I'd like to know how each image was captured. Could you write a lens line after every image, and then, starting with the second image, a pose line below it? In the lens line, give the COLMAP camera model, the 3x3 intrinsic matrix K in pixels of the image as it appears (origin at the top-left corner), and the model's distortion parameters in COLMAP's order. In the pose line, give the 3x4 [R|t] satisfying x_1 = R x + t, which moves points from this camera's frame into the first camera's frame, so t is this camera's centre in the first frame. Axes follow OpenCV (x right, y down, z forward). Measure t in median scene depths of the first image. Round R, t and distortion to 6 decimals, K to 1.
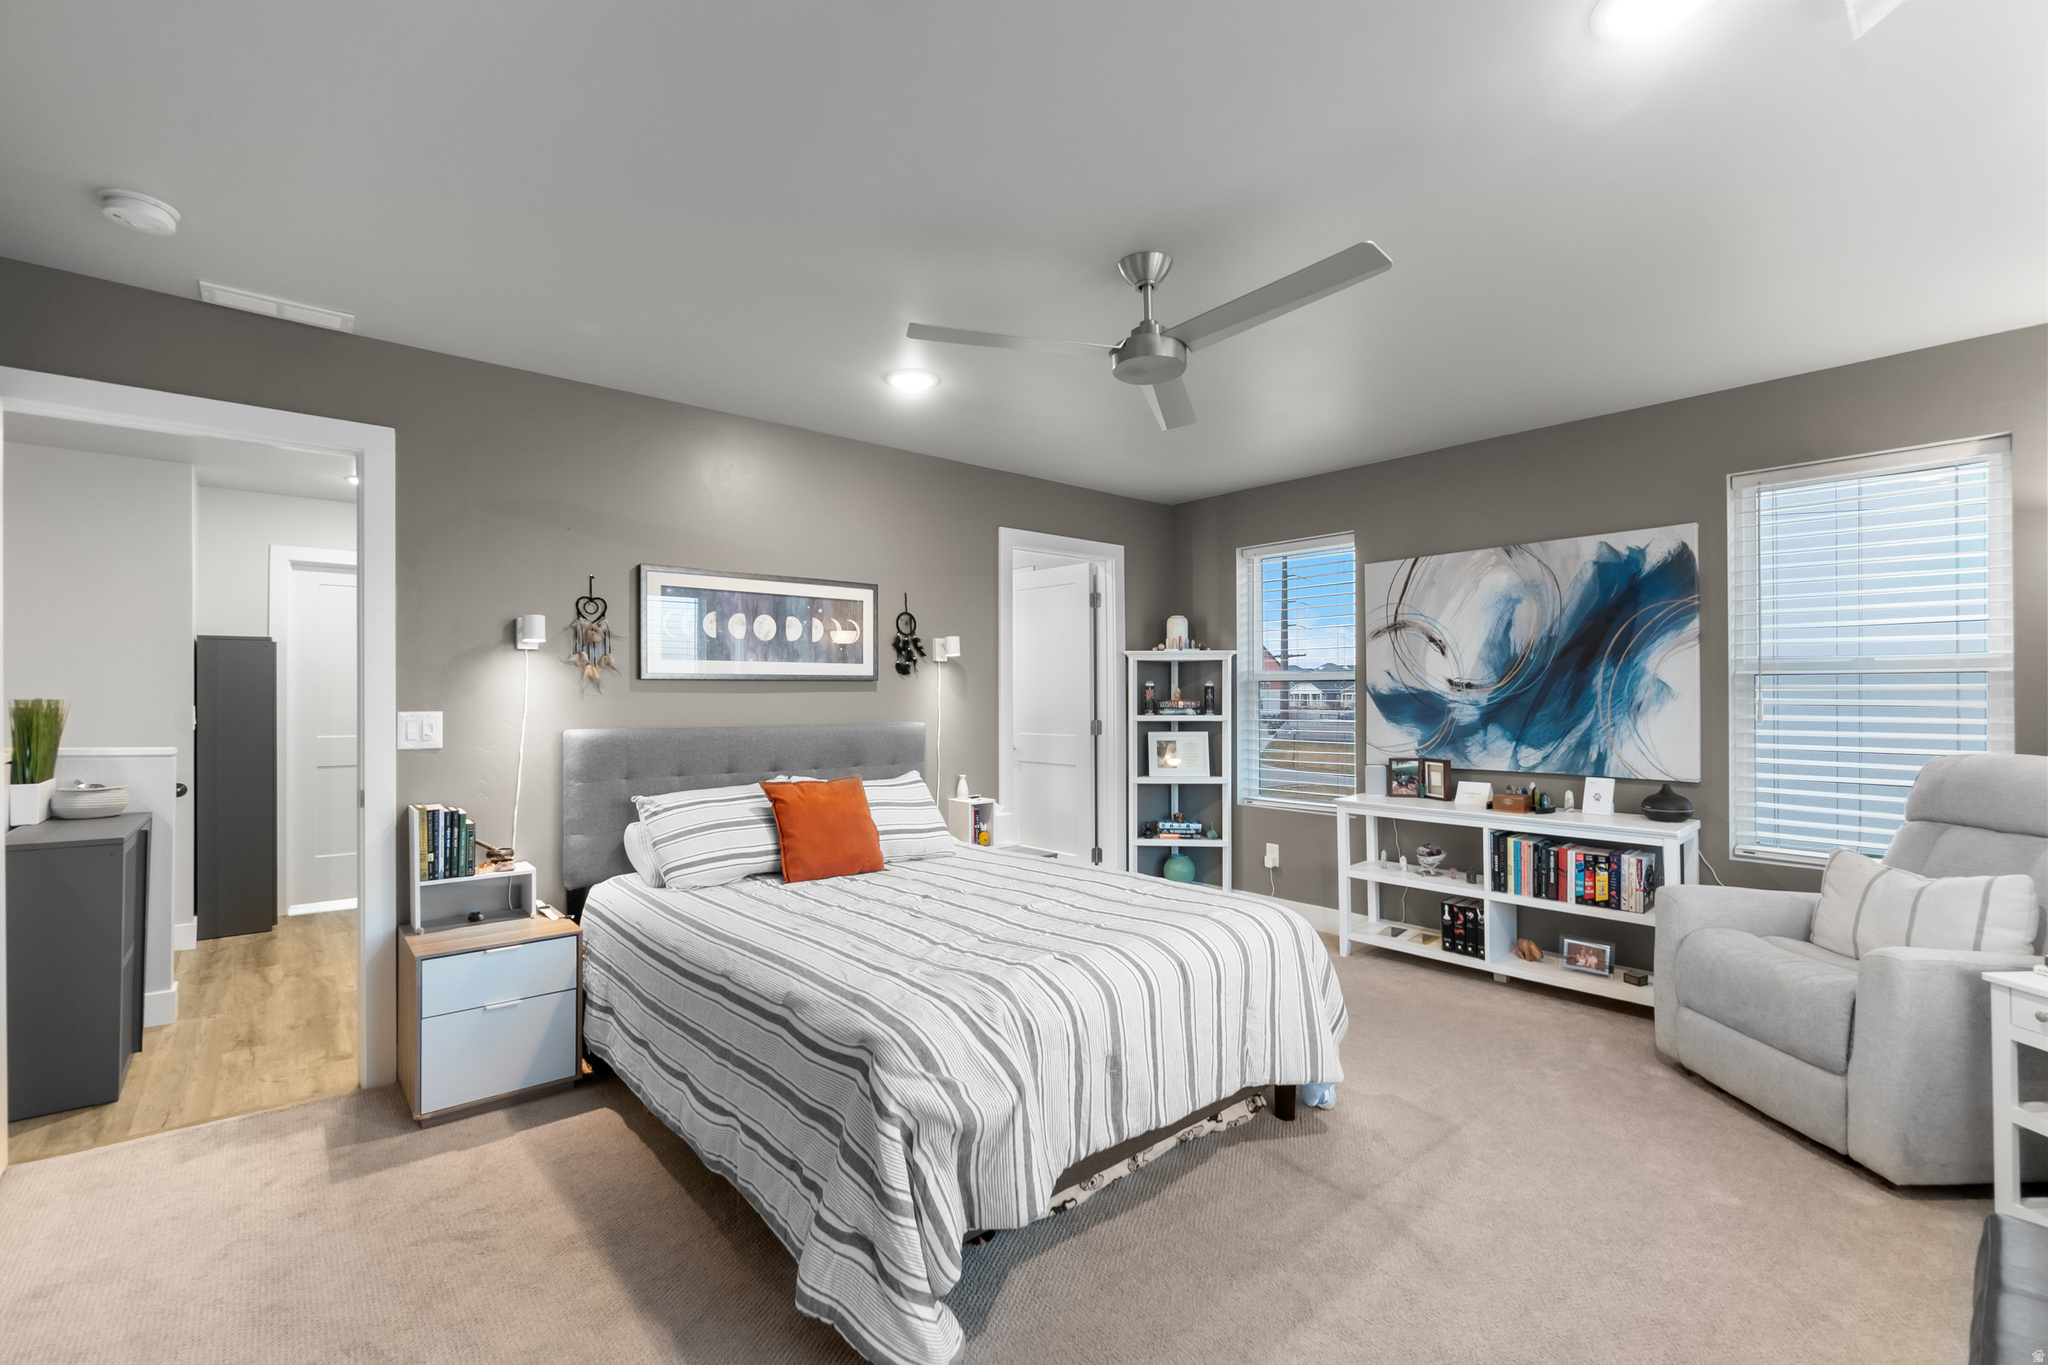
lens RADIAL K [[883.9, 0, 1014.3], [0, 883.9, 695.3], [0, 0, 1]] dist [-0.002504, -0.000180]
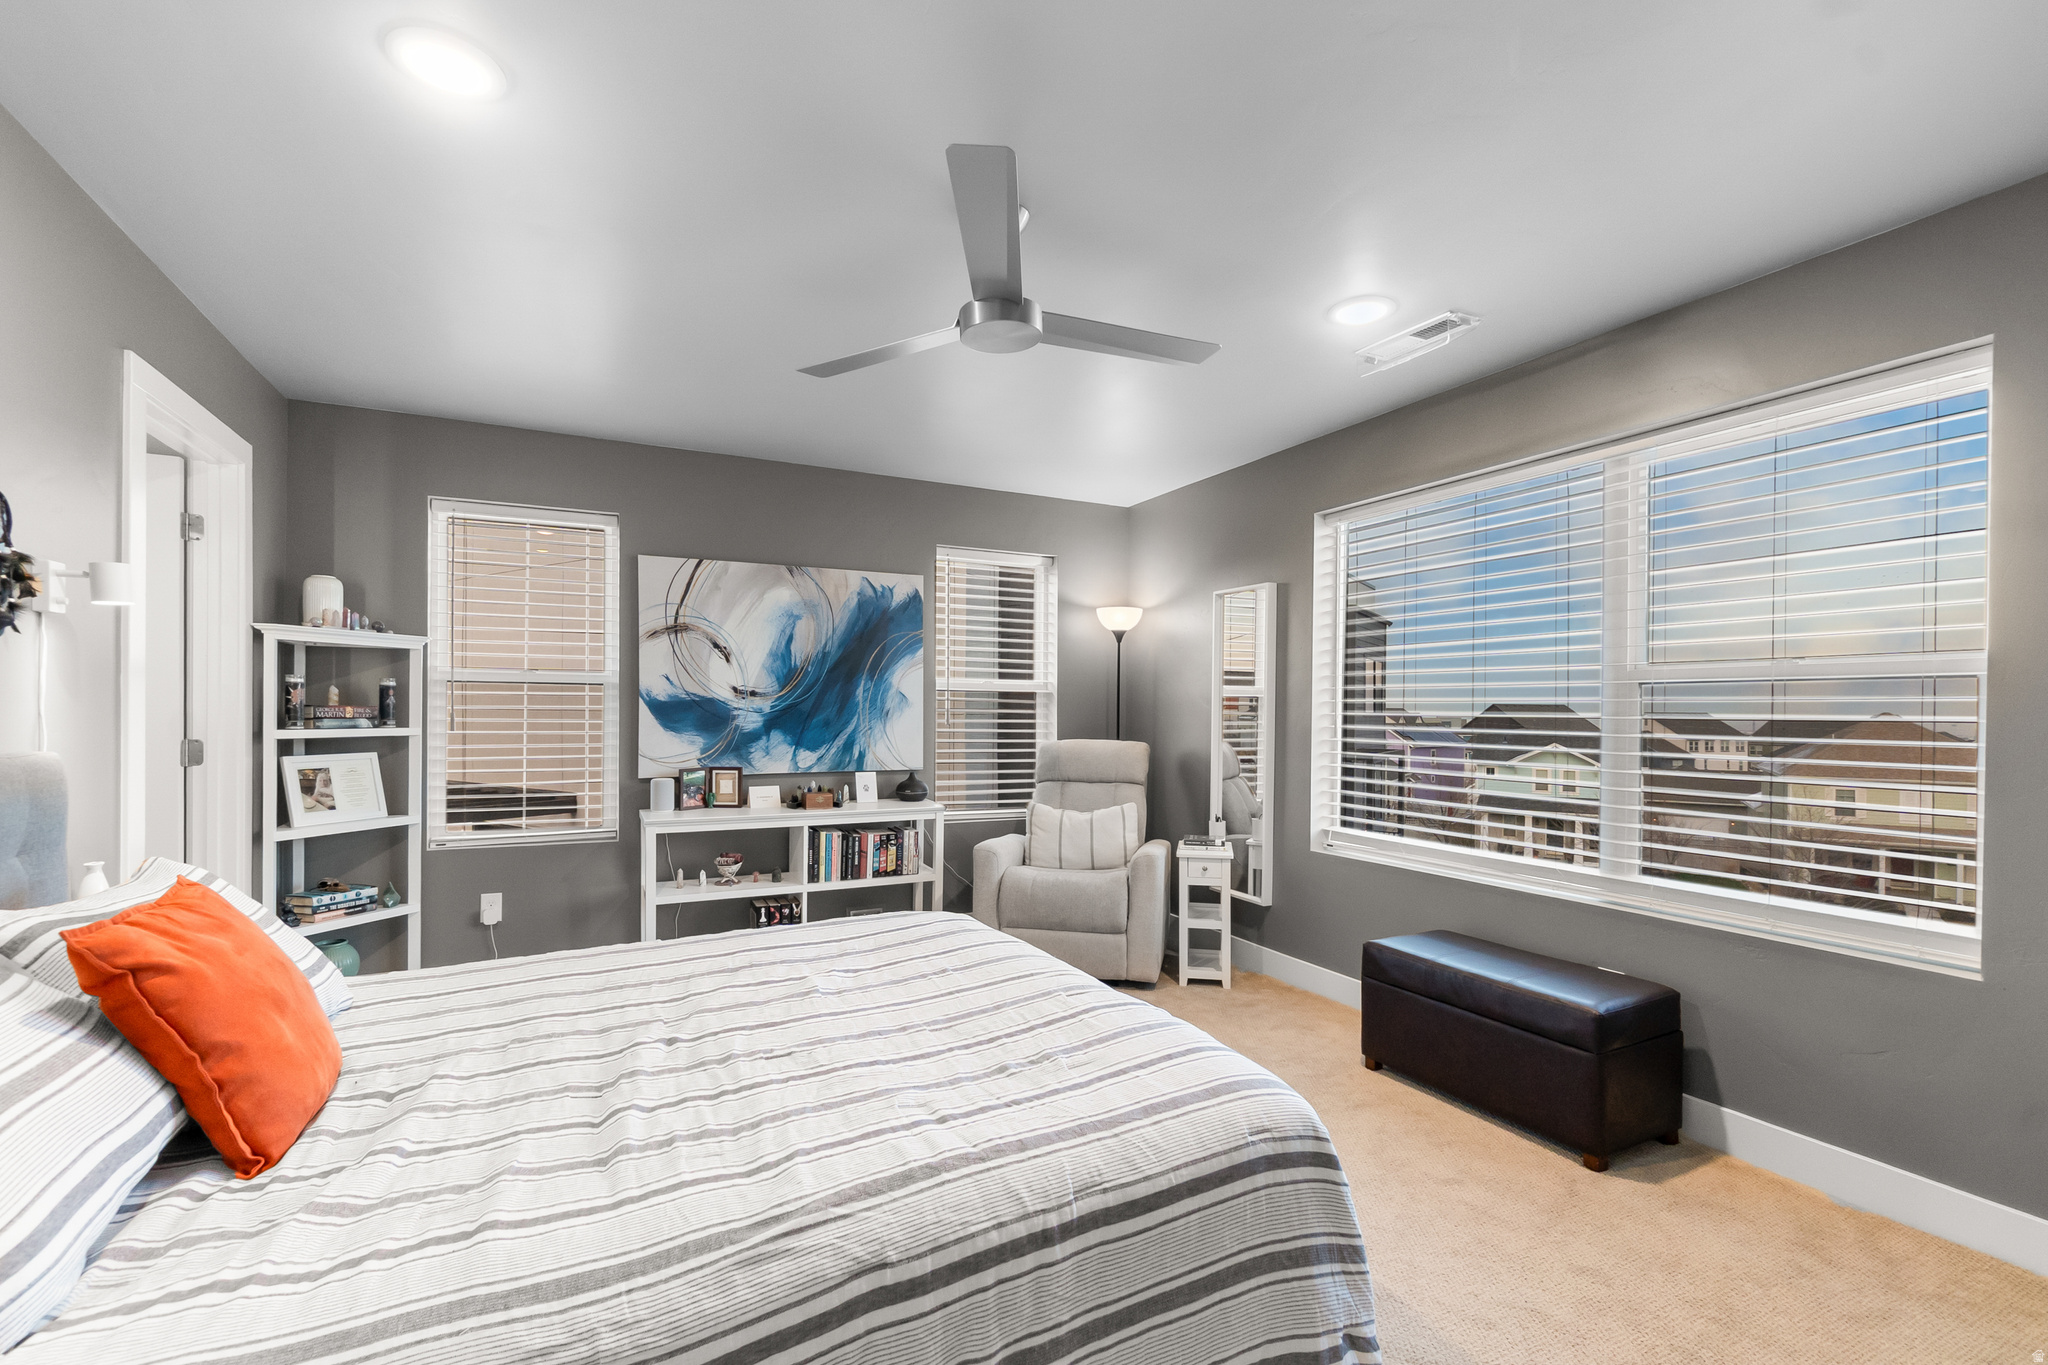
lens RADIAL K [[899.3, 0, 1019.8], [0, 899.3, 719.3], [0, 0, 1]] dist [-0.001564, -0.000368]
pose [[0.241673, -0.004957, 0.970345, -0.426258], [-0.006049, 0.999960, 0.006615, 0.010207], [-0.970339, -0.007468, 0.241634, 0.440901]]
